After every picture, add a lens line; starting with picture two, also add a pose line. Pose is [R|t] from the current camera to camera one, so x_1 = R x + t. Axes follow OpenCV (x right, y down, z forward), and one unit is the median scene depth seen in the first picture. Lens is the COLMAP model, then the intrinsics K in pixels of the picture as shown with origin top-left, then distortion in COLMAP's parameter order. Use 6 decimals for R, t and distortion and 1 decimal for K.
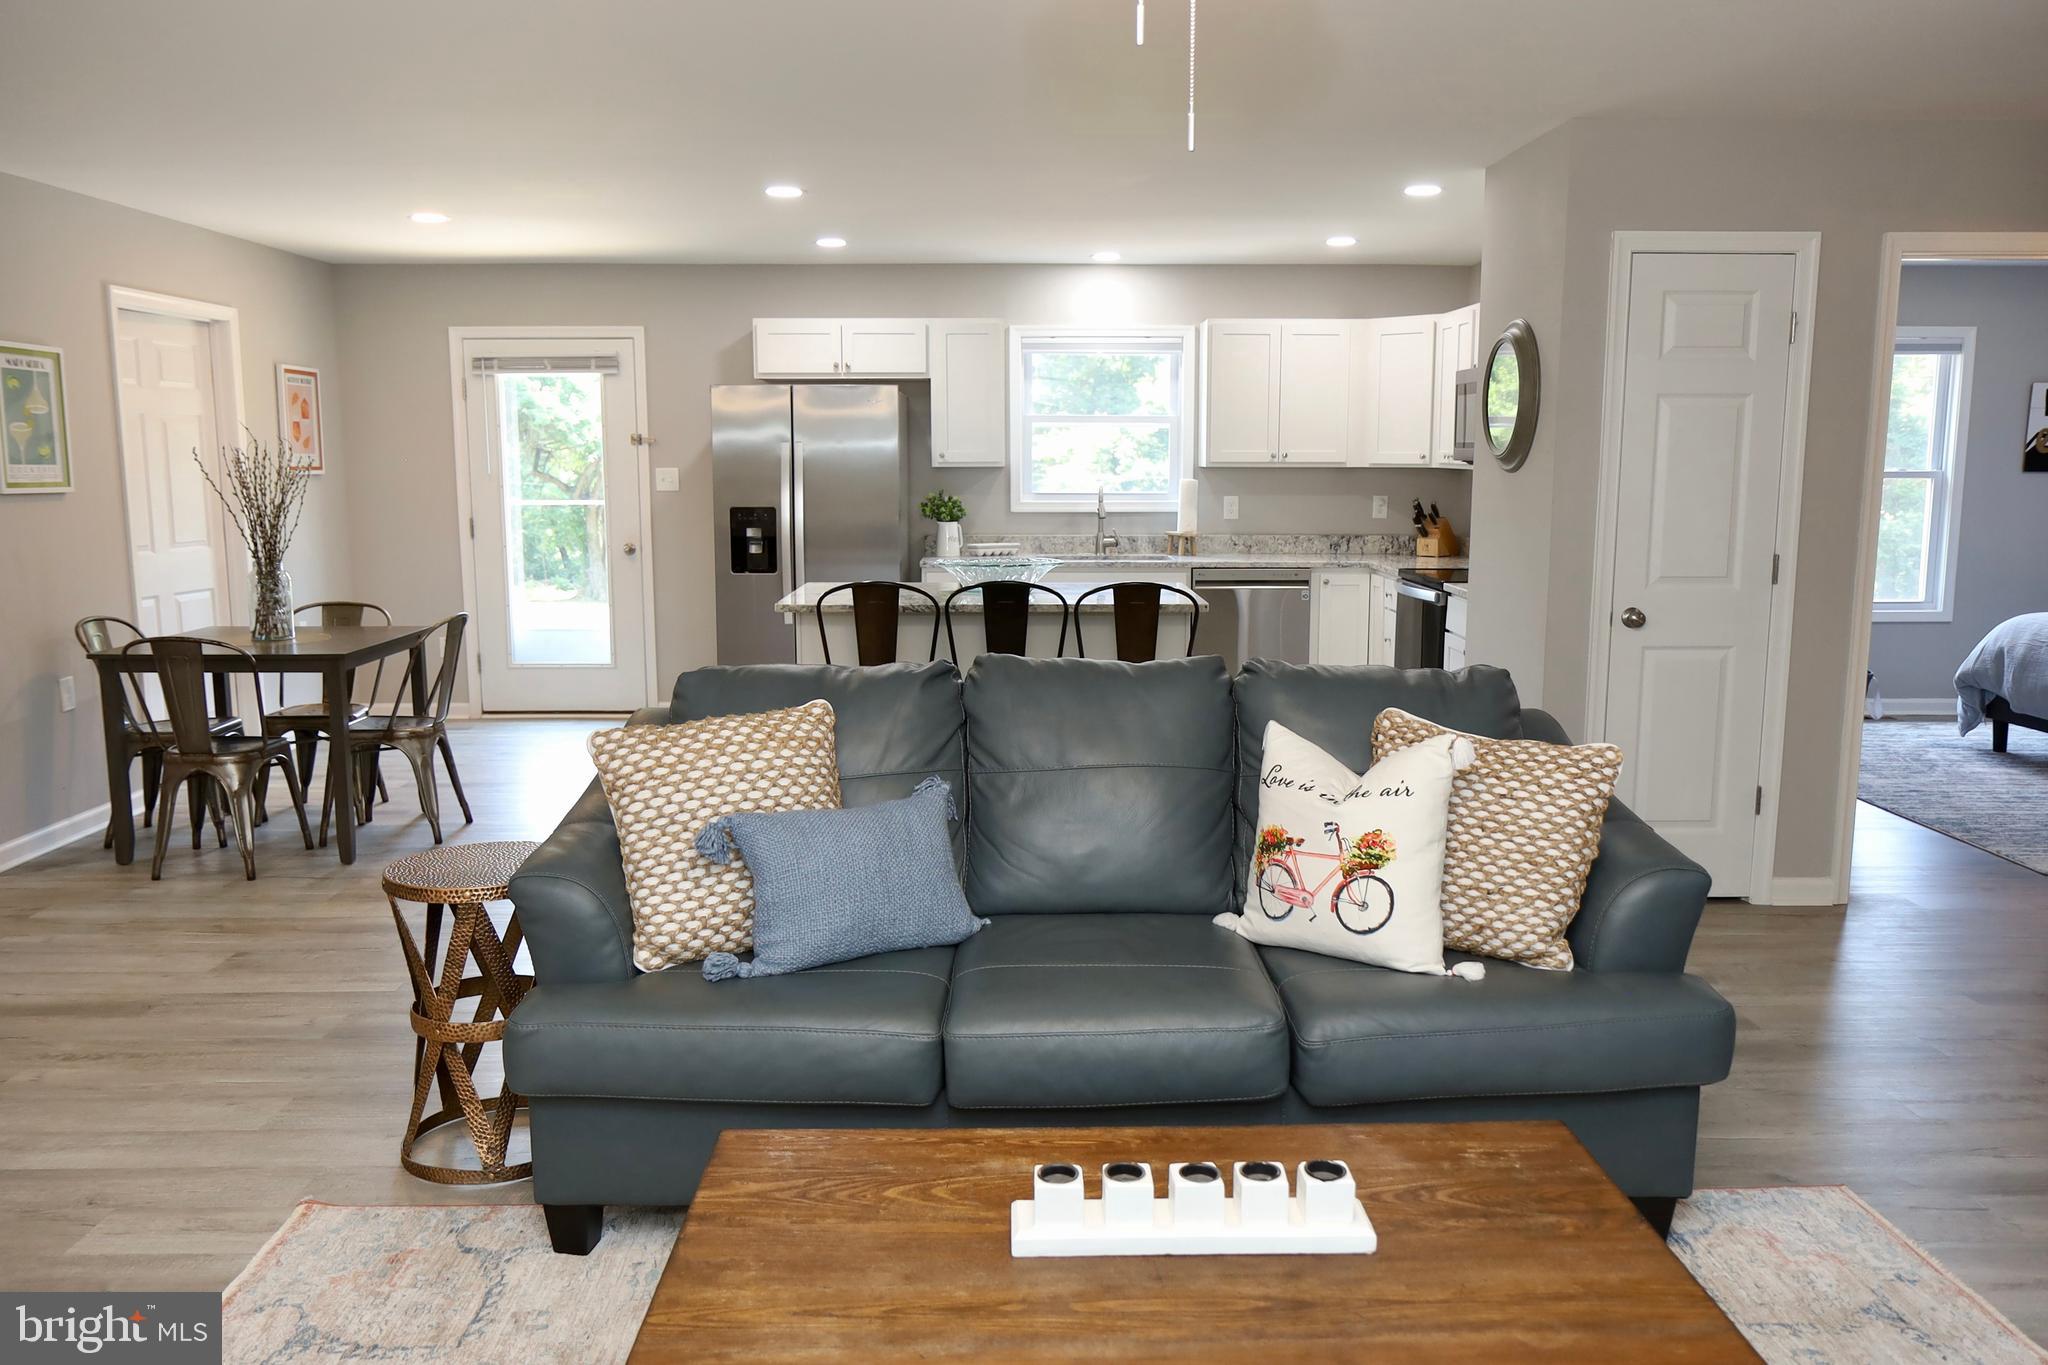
lens RADIAL K [[1582.3, 0, 1020.5], [0, 1582.3, 690.4], [0, 0, 1]] dist [0.002826, 0.006321]
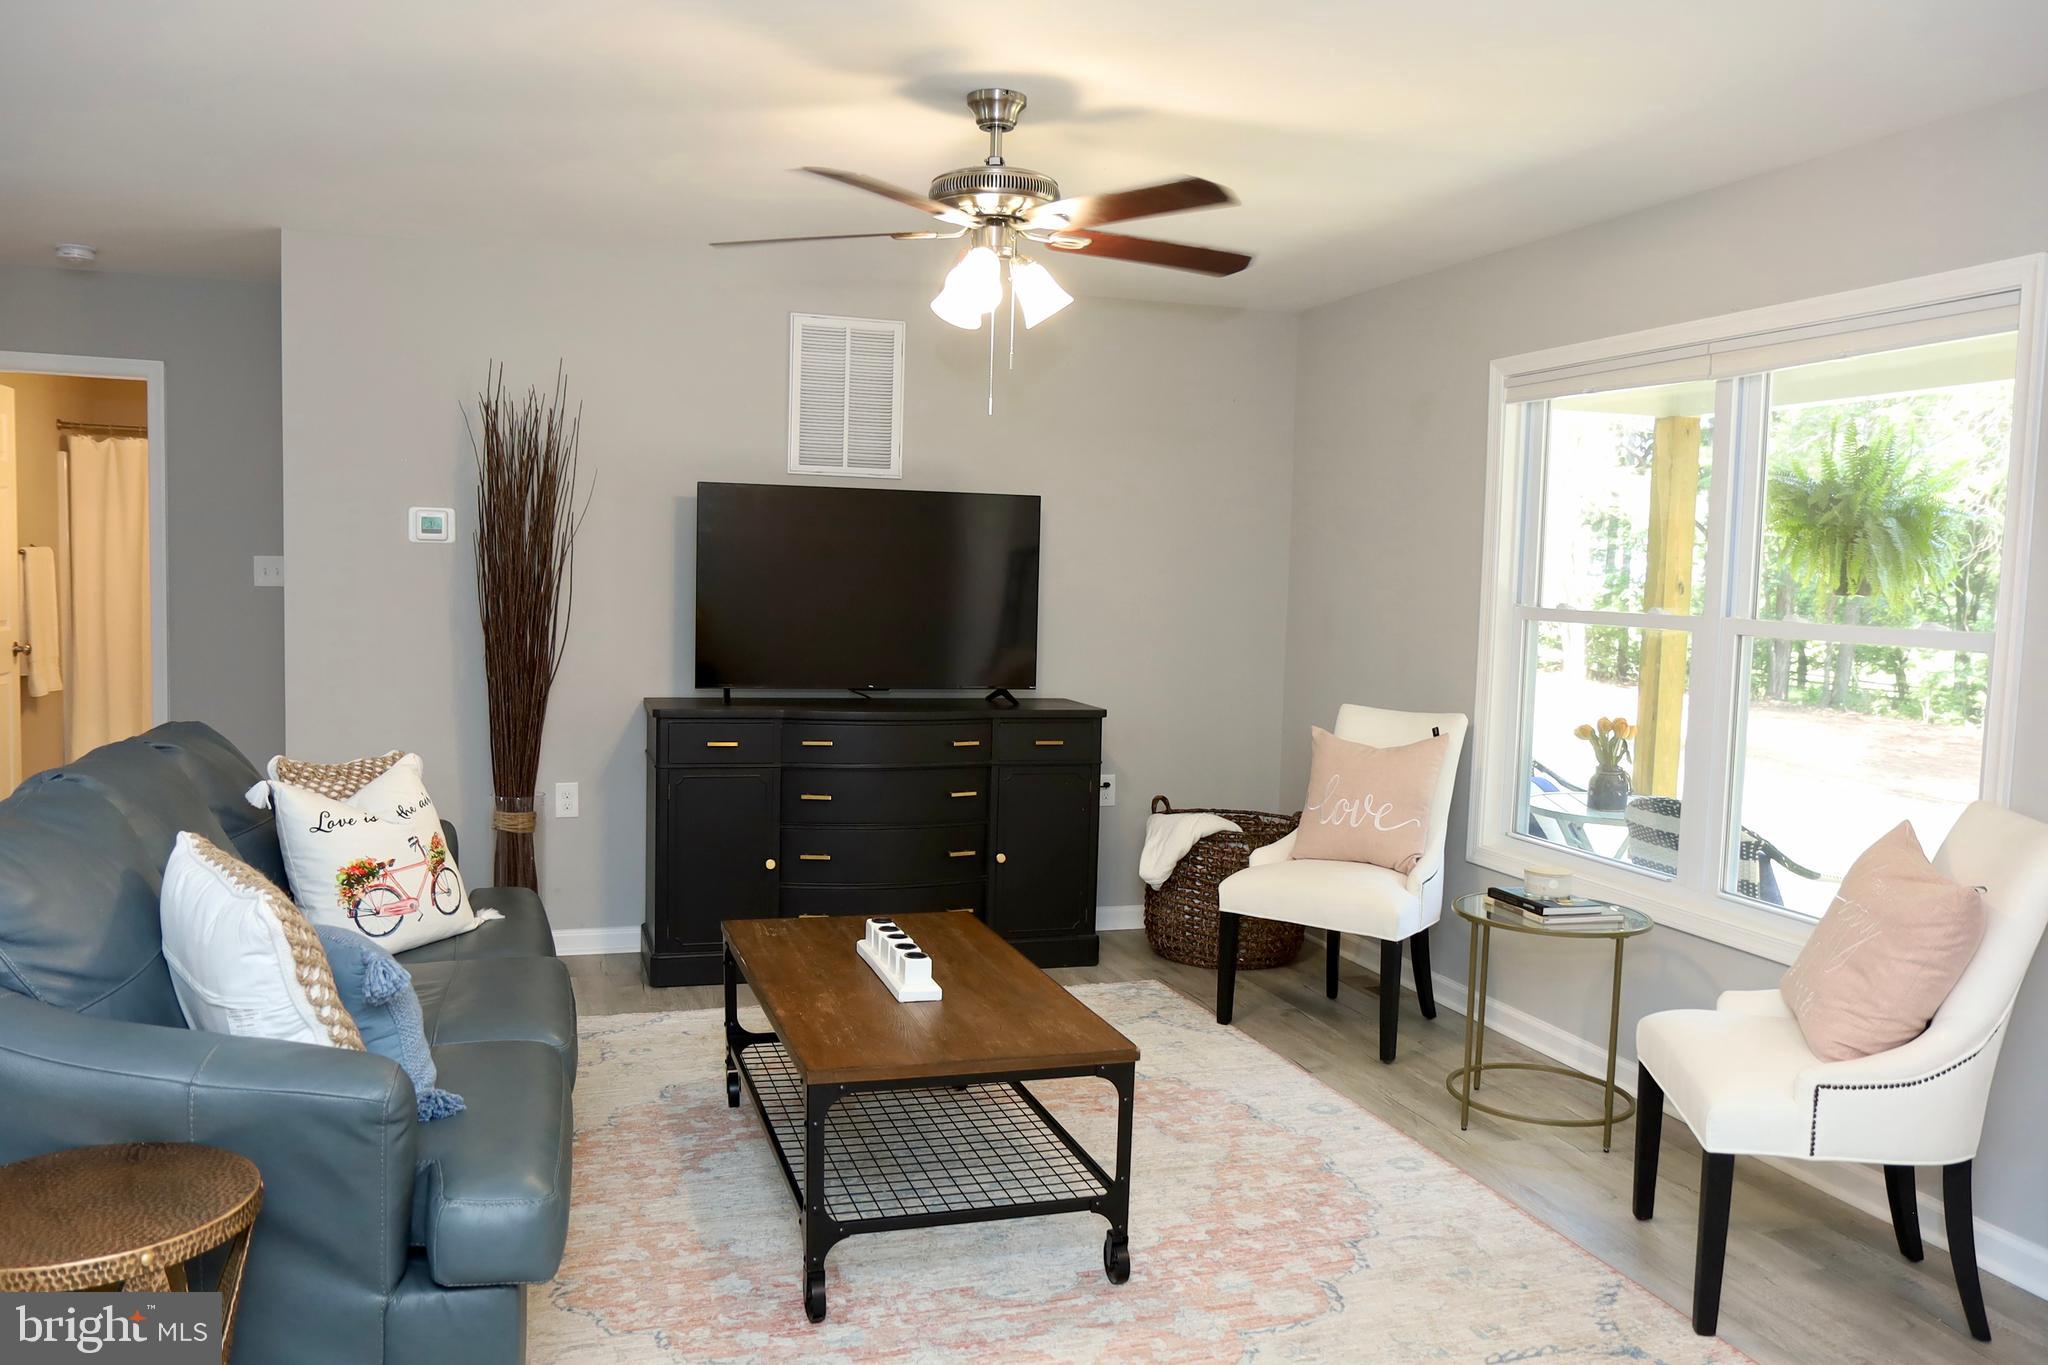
lens RADIAL K [[1582.3, 0, 1020.9], [0, 1582.3, 680.6], [0, 0, 1]] dist [0.002826, 0.006321]
pose [[-0.277194, -0.087769, 0.956797, -1.079296], [0.111136, 0.986206, 0.122664, -0.132158], [-0.954365, 0.140337, -0.263616, 0.844535]]
